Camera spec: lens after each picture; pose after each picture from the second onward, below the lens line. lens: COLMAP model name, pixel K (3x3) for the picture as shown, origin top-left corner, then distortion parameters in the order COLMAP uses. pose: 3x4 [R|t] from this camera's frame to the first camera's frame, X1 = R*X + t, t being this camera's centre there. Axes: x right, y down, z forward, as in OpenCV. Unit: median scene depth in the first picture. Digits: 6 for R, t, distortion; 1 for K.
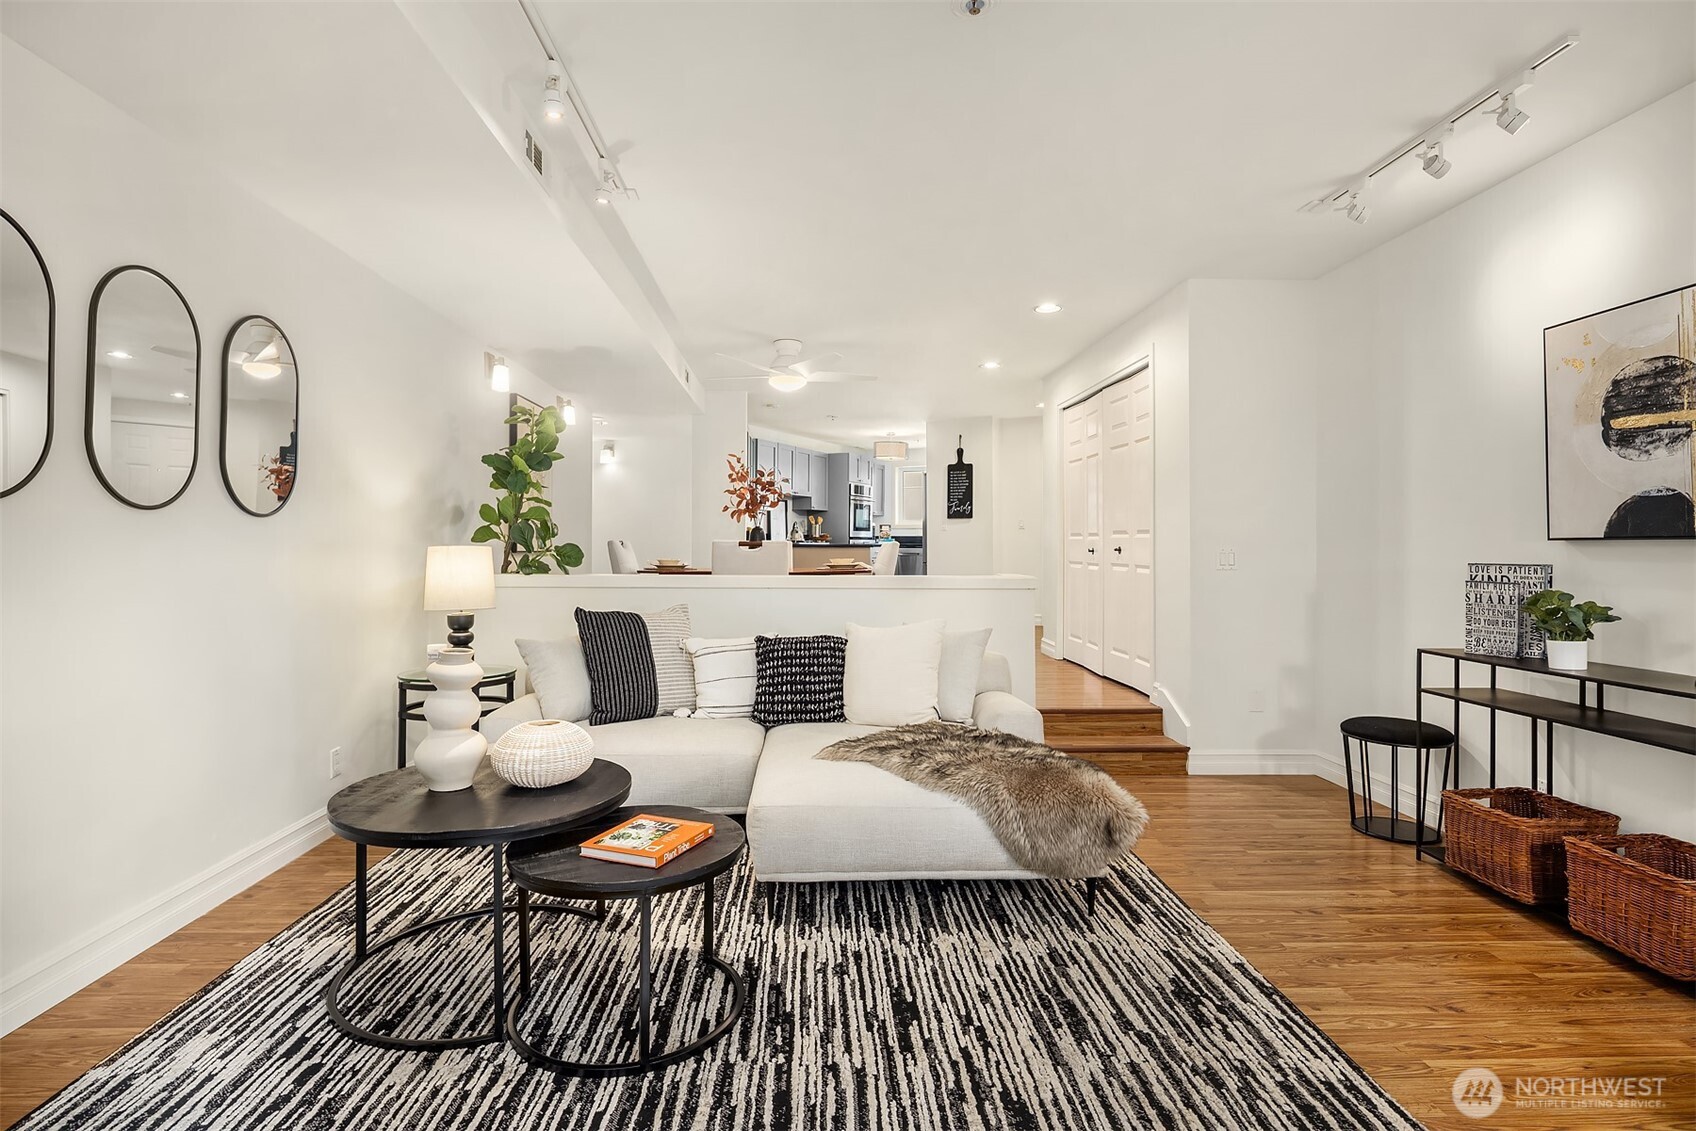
lens RADIAL K [[830.3, 0, 844.9], [0, 830.3, 558.2], [0, 0, 1]] dist [0.000905, -0.001925]
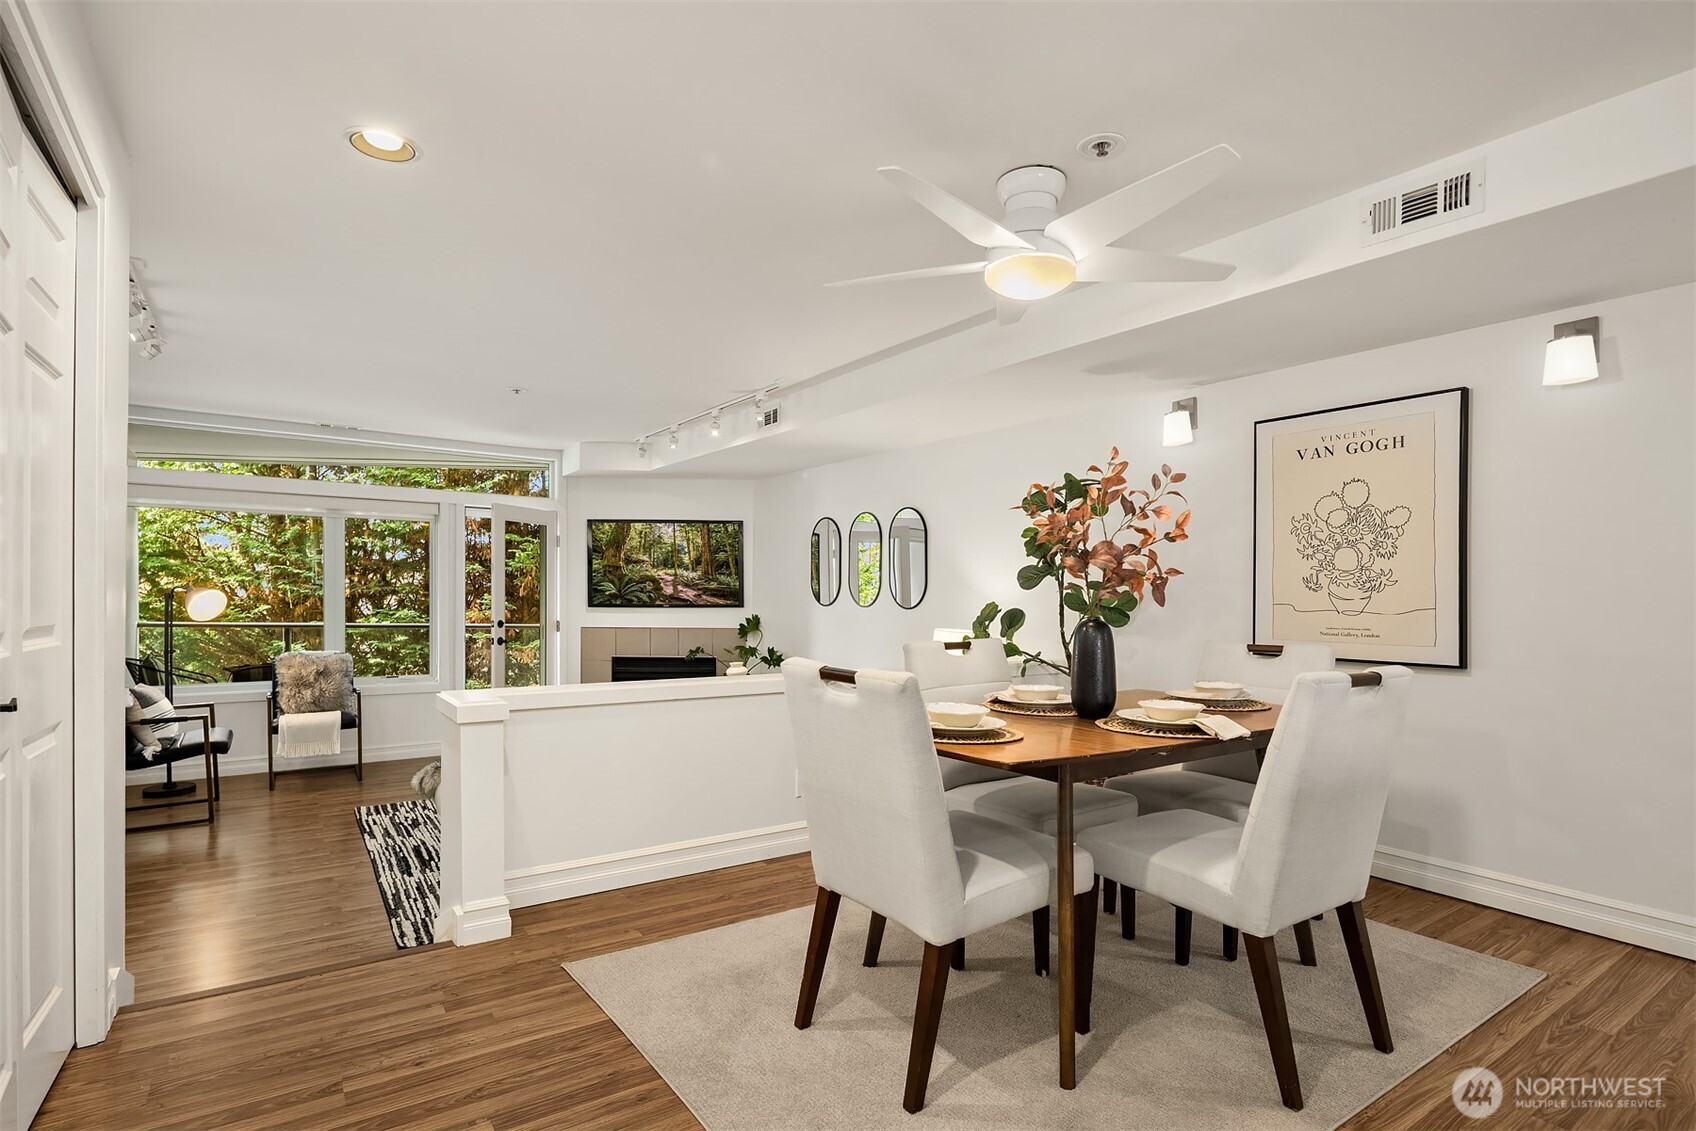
lens RADIAL K [[830.3, 0, 832.3], [0, 830.3, 600.9], [0, 0, 1]] dist [0.000905, -0.001925]
pose [[-0.849390, -0.007121, -0.527718, 0.661788], [-0.022094, 0.999512, 0.022074, -0.141841], [0.527303, 0.030409, -0.849133, 3.568767]]
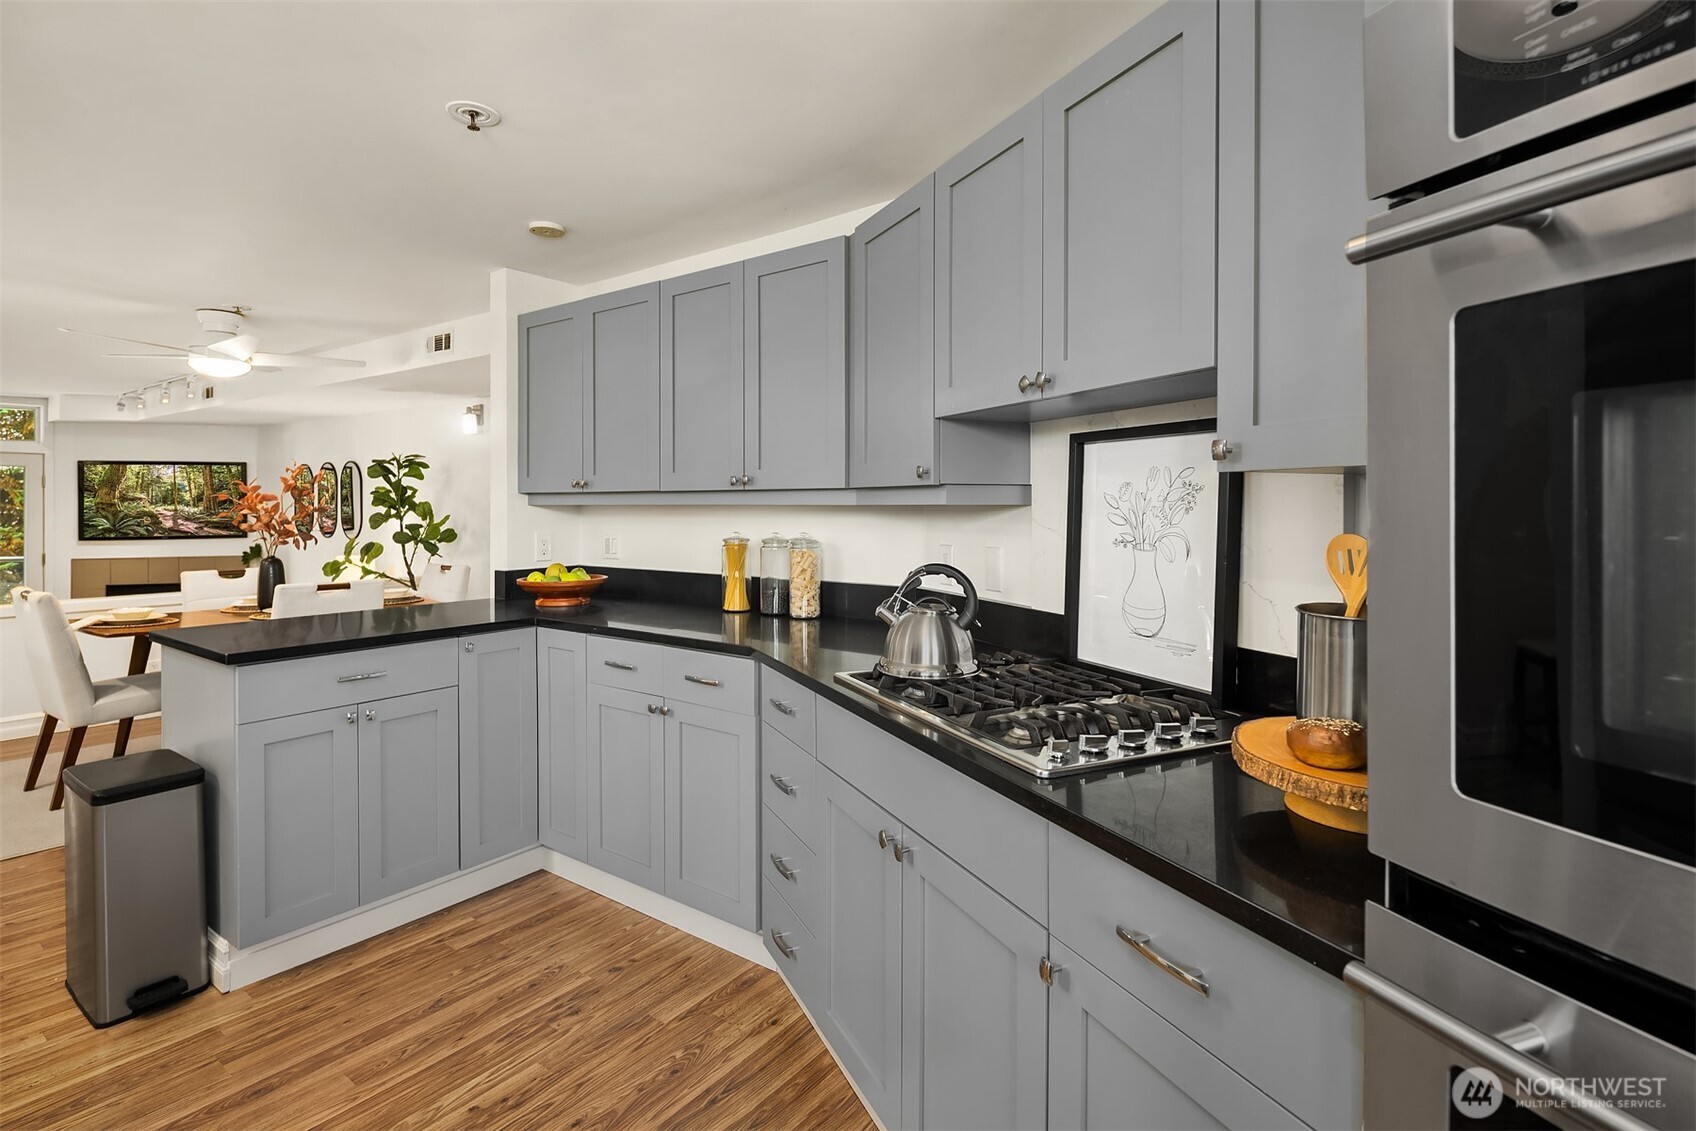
lens RADIAL K [[830.3, 0, 846.9], [0, 830.3, 492.9], [0, 0, 1]] dist [0.000905, -0.001925]
pose [[-0.627788, -0.012765, -0.778280, 0.448193], [-0.015111, 0.999877, -0.004211, -0.276855], [0.778238, 0.009117, -0.627904, 5.261374]]
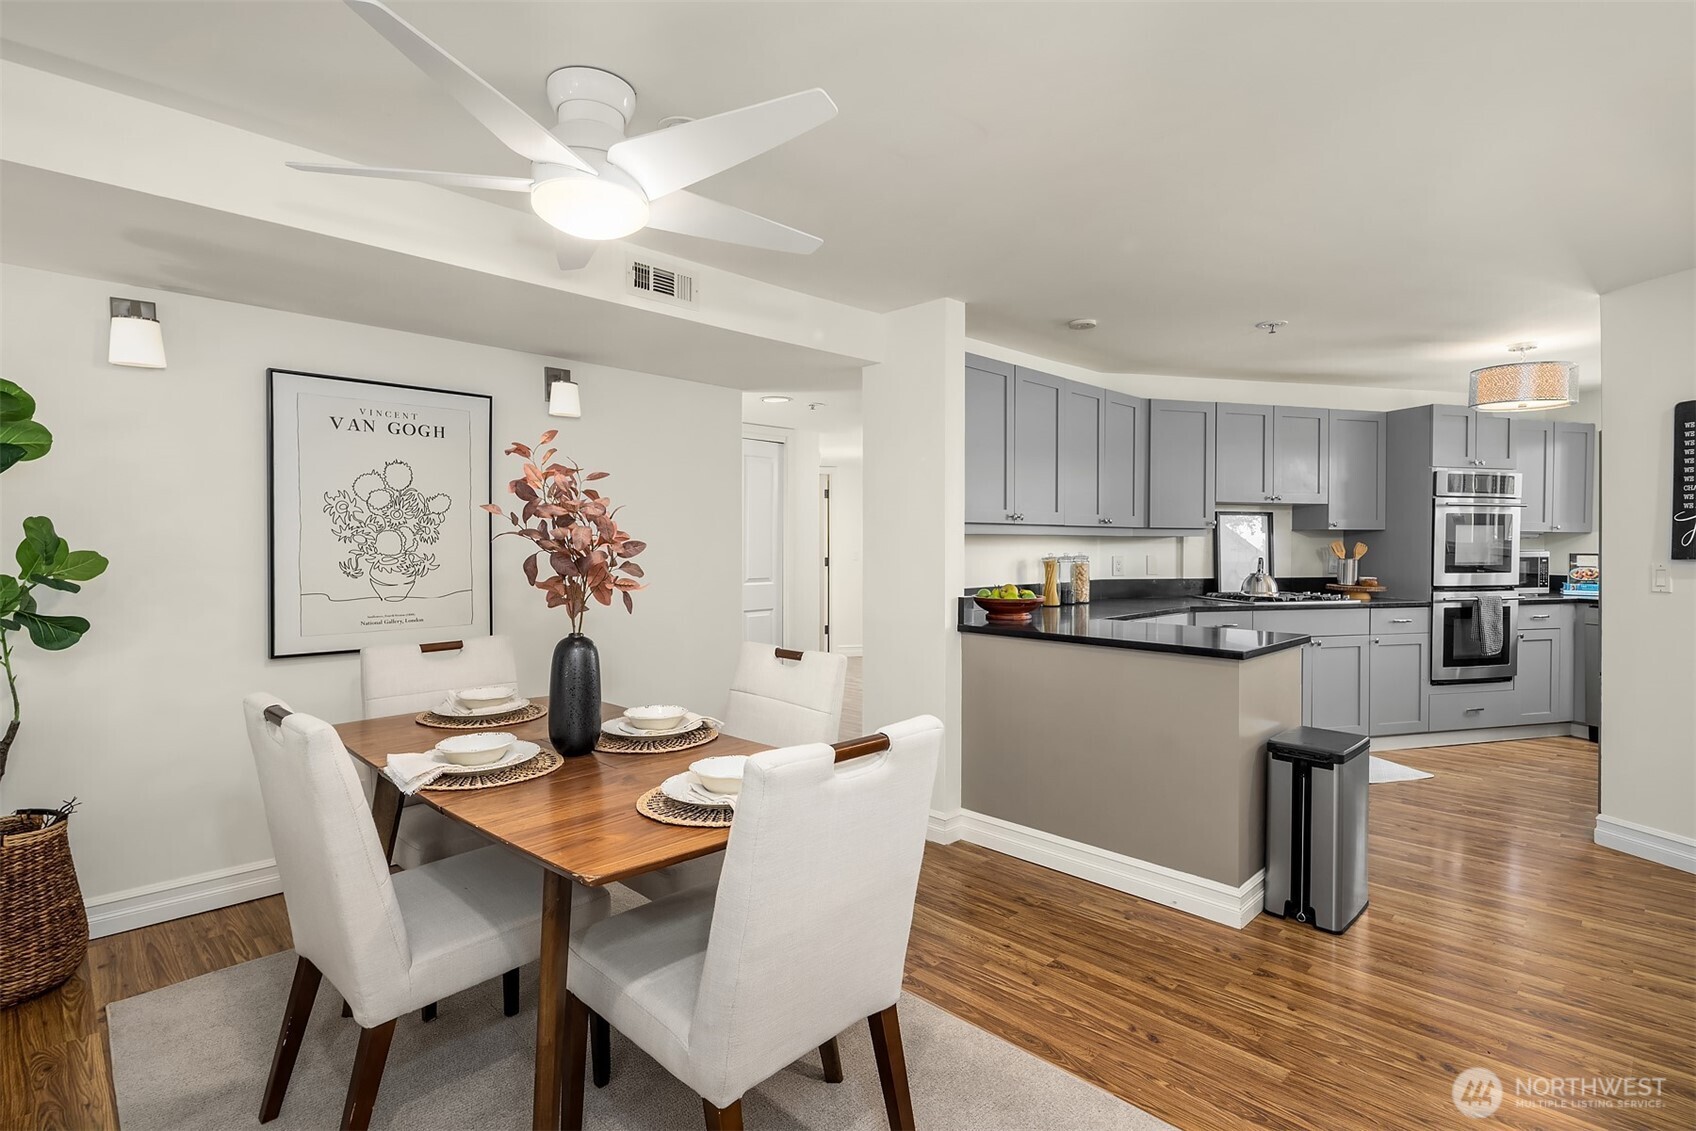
lens RADIAL K [[830.3, 0, 844.2], [0, 830.3, 535.0], [0, 0, 1]] dist [0.000905, -0.001925]
pose [[0.678437, -0.007132, -0.734624, 0.667953], [-0.015142, 0.999605, -0.023689, -0.201005], [0.734502, 0.027195, 0.678061, 2.287567]]
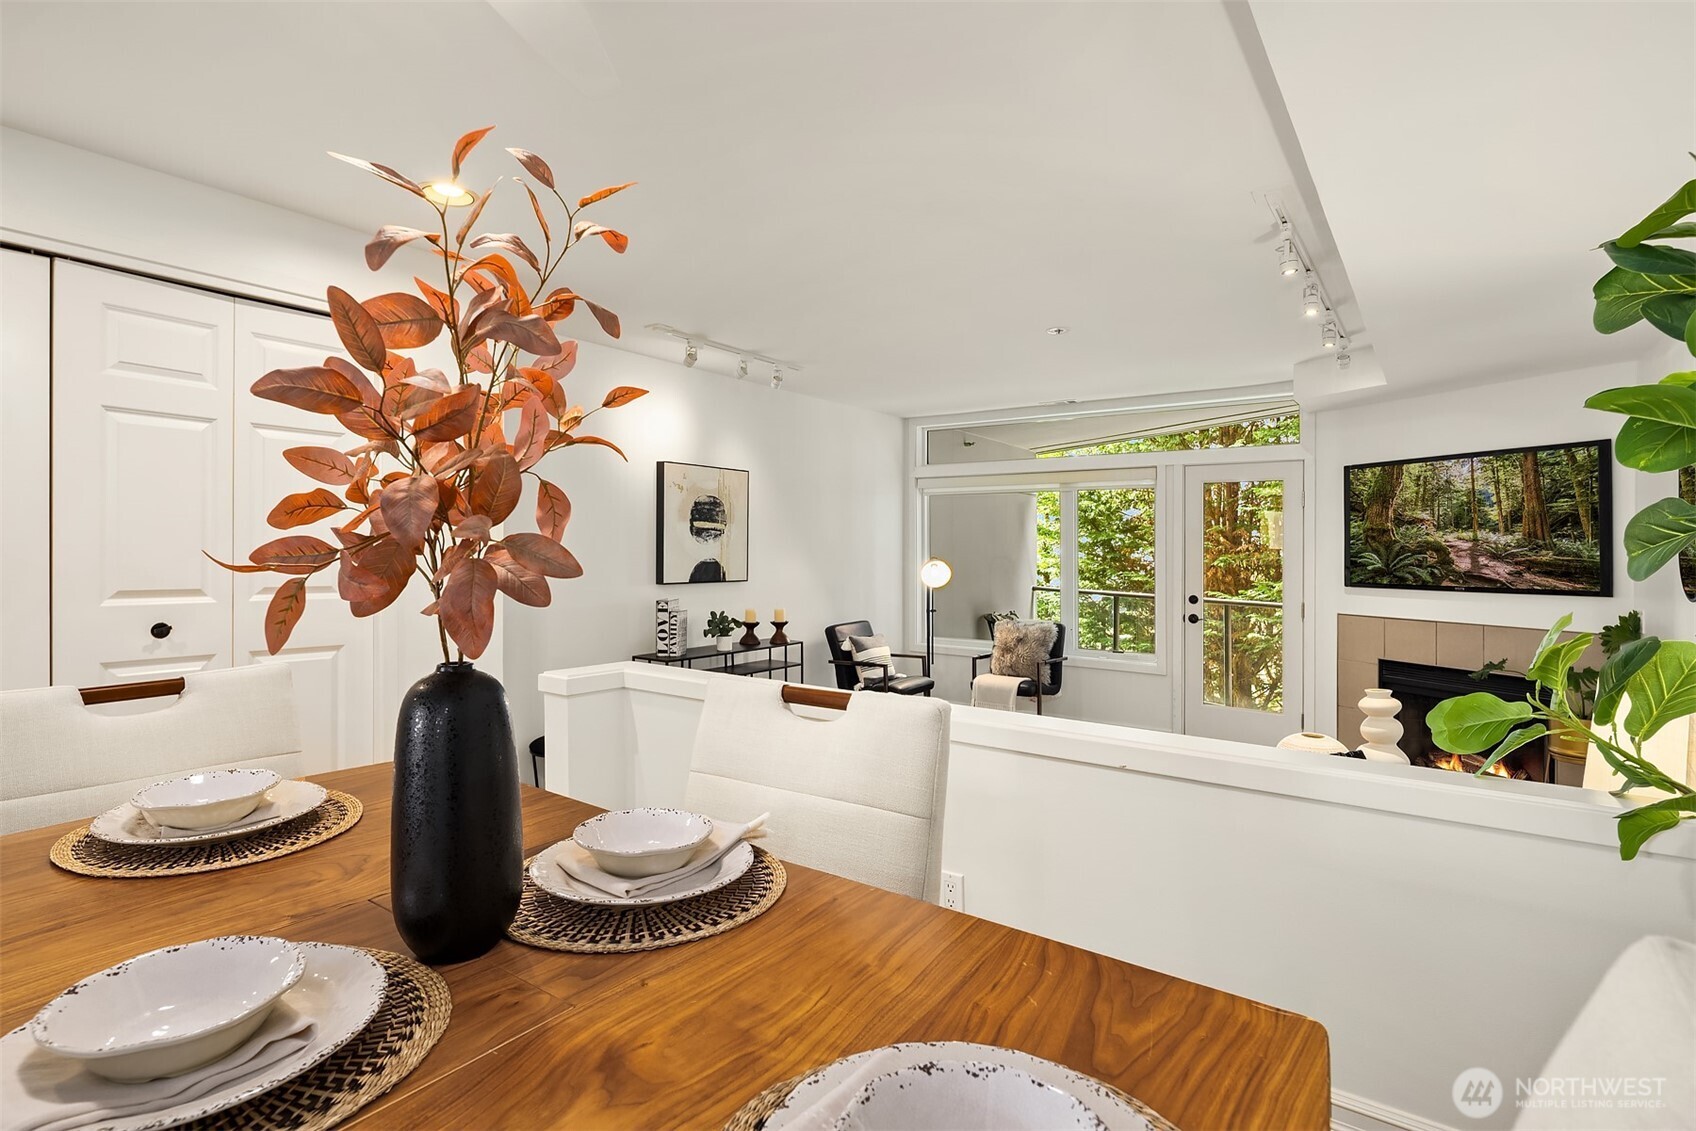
lens RADIAL K [[830.3, 0, 817.8], [0, 830.3, 549.0], [0, 0, 1]] dist [0.000905, -0.001925]
pose [[-0.766826, -0.006801, 0.641819, -0.721839], [0.002679, 0.999901, 0.013797, -0.170628], [-0.641849, 0.012299, -0.766732, 3.049274]]
